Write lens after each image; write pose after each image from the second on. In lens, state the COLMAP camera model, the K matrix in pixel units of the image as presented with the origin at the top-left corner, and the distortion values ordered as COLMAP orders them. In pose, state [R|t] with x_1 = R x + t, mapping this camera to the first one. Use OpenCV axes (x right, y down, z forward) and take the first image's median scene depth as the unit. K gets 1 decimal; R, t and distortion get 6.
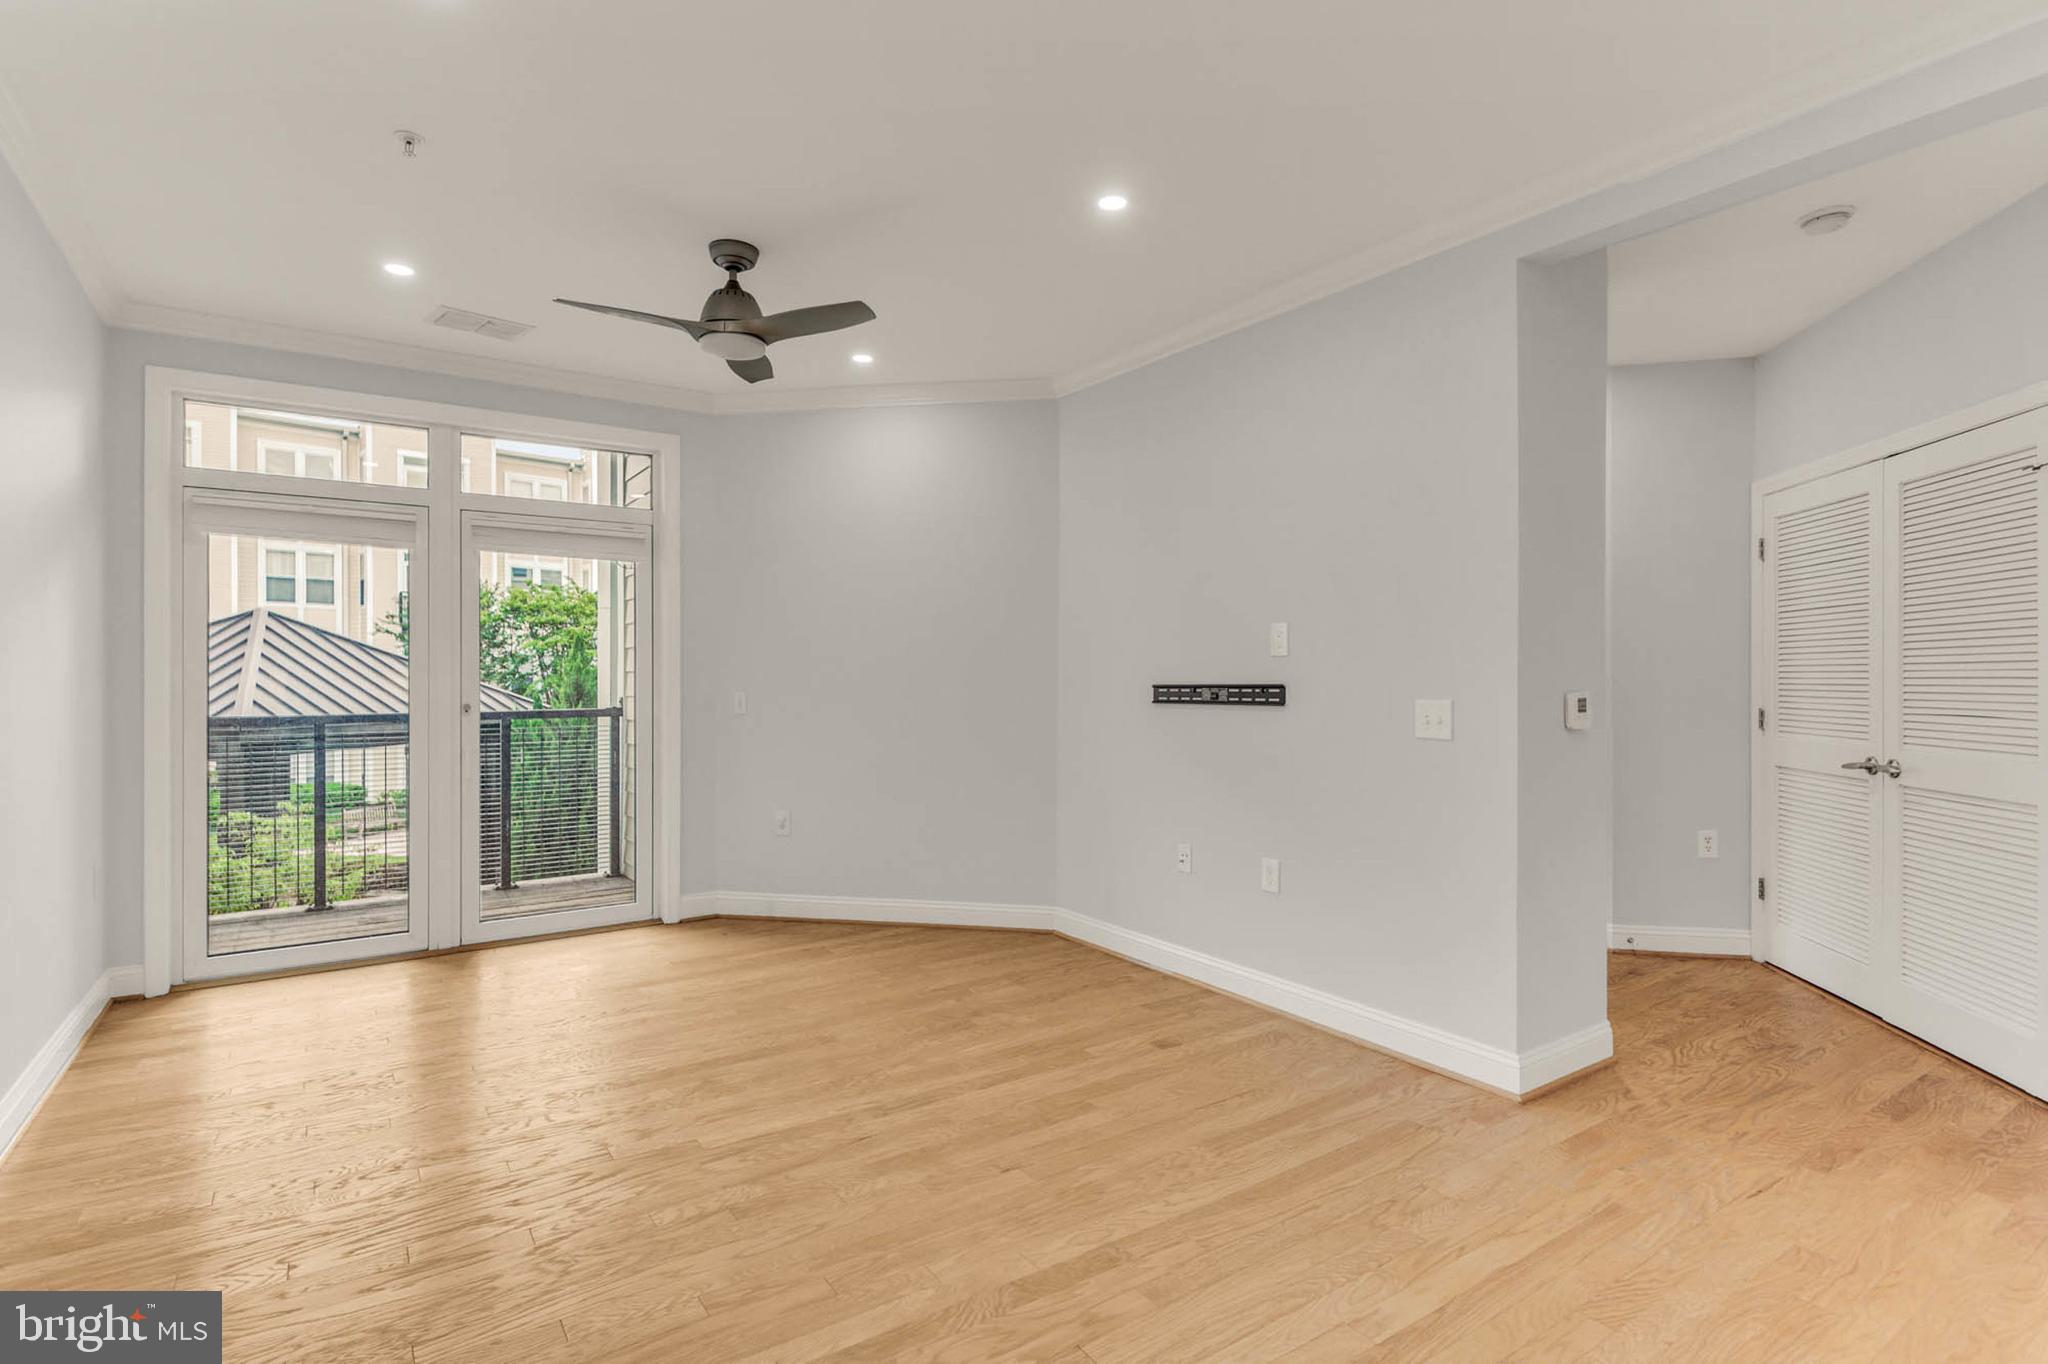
lens RADIAL K [[975.9, 0, 1013.6], [0, 975.9, 671.1], [0, 0, 1]] dist [-0.000701, 0.000059]
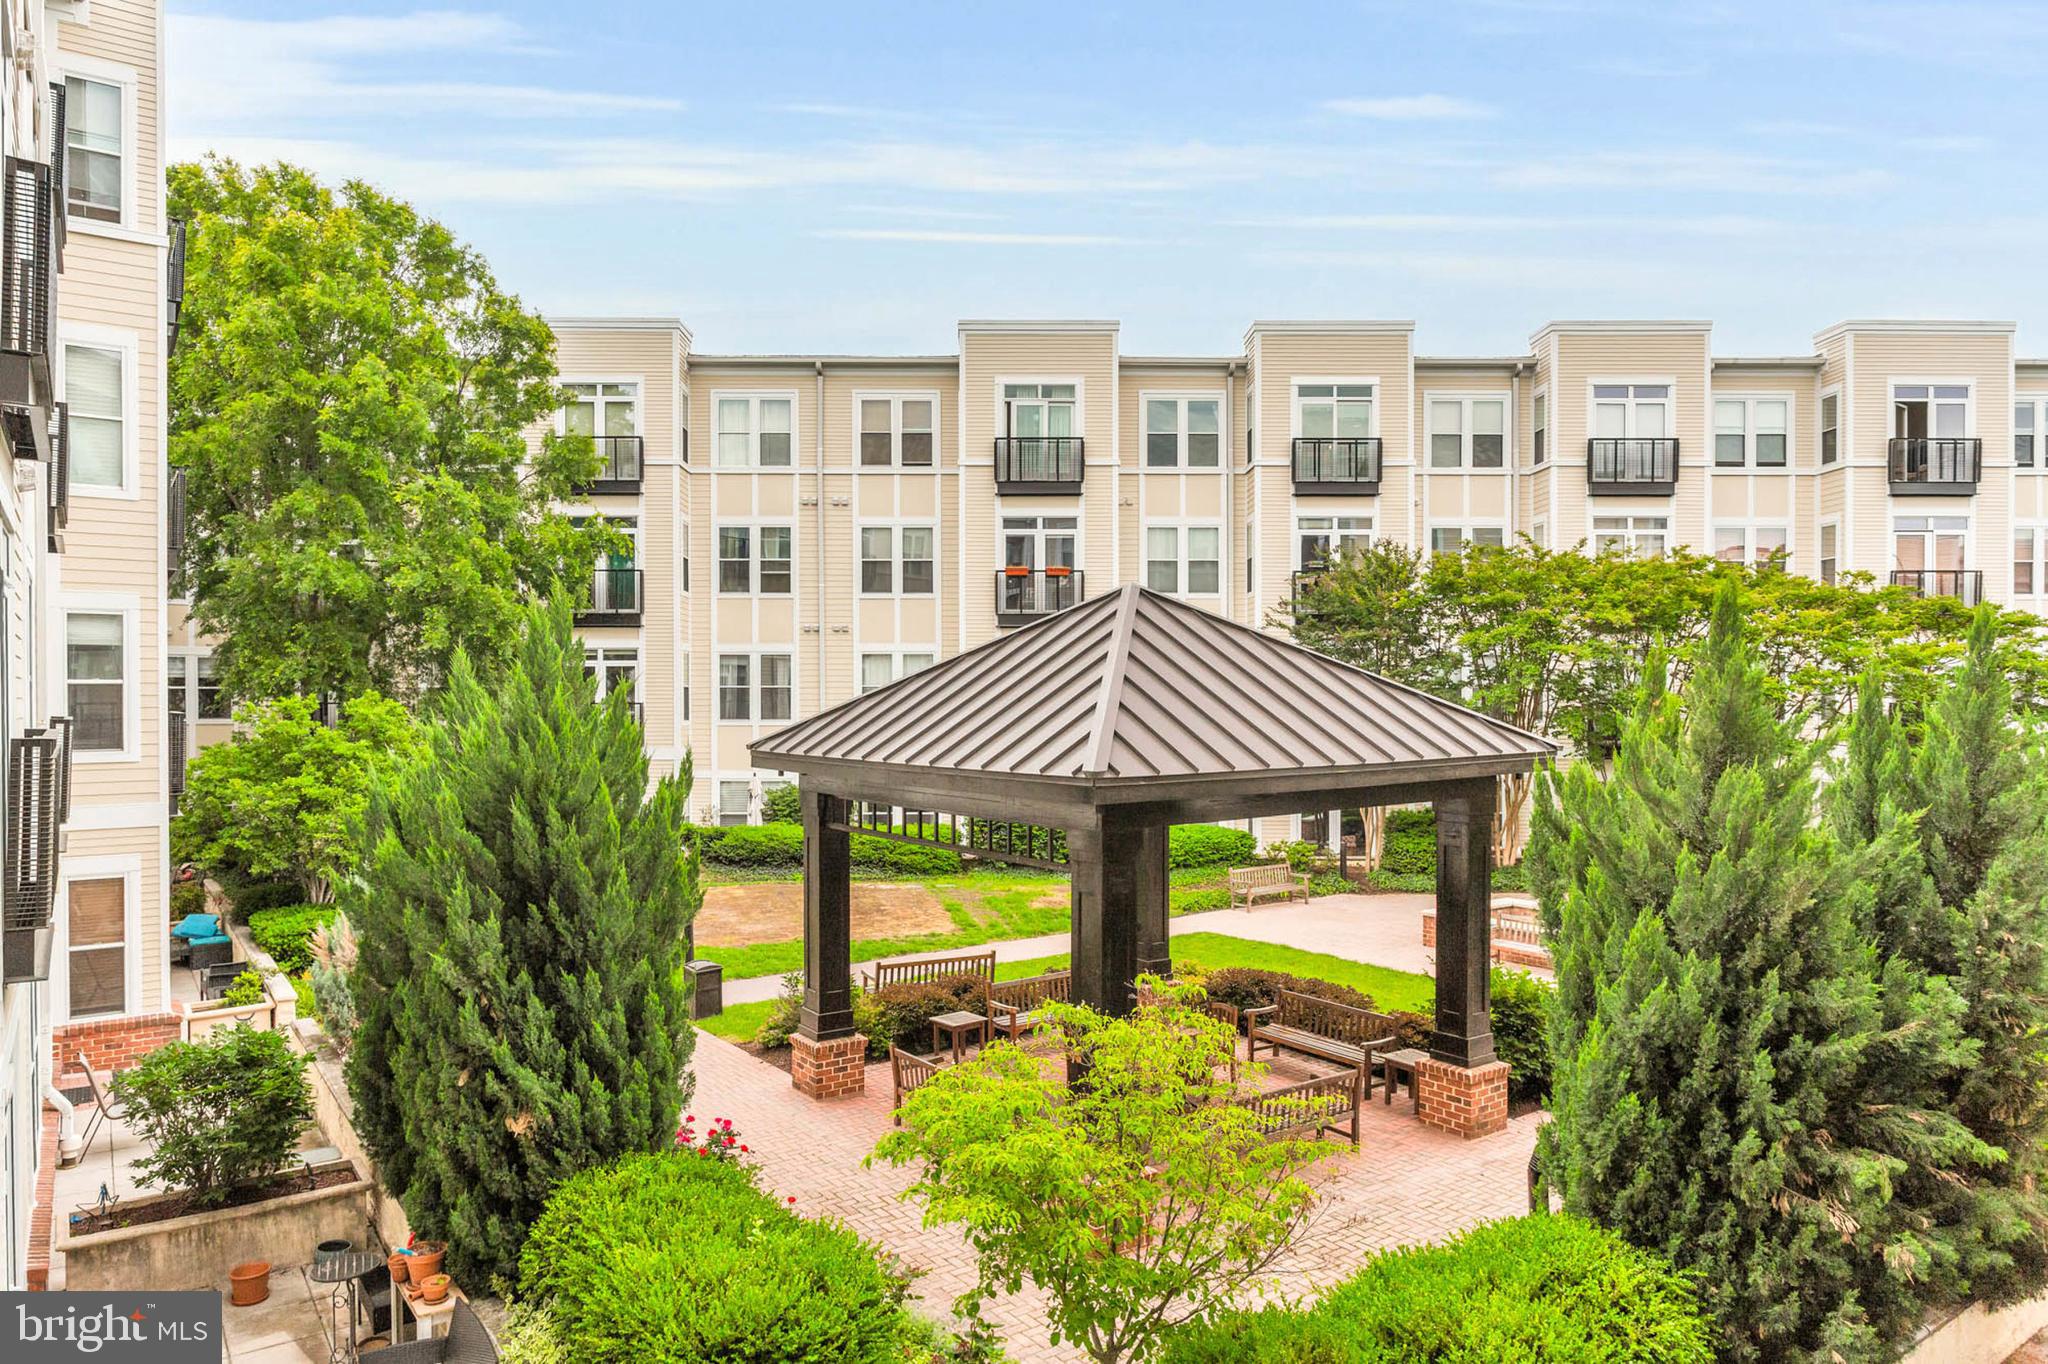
lens RADIAL K [[1314.6, 0, 1019.1], [0, 1314.6, 698.0], [0, 0, 1]] dist [0.006373, 0.003619]
pose [[0.726582, 0.009074, -0.687019, -0.102948], [0.001190, 0.999895, 0.014464, -0.000393], [0.687078, -0.011327, 0.726495, 0.145061]]
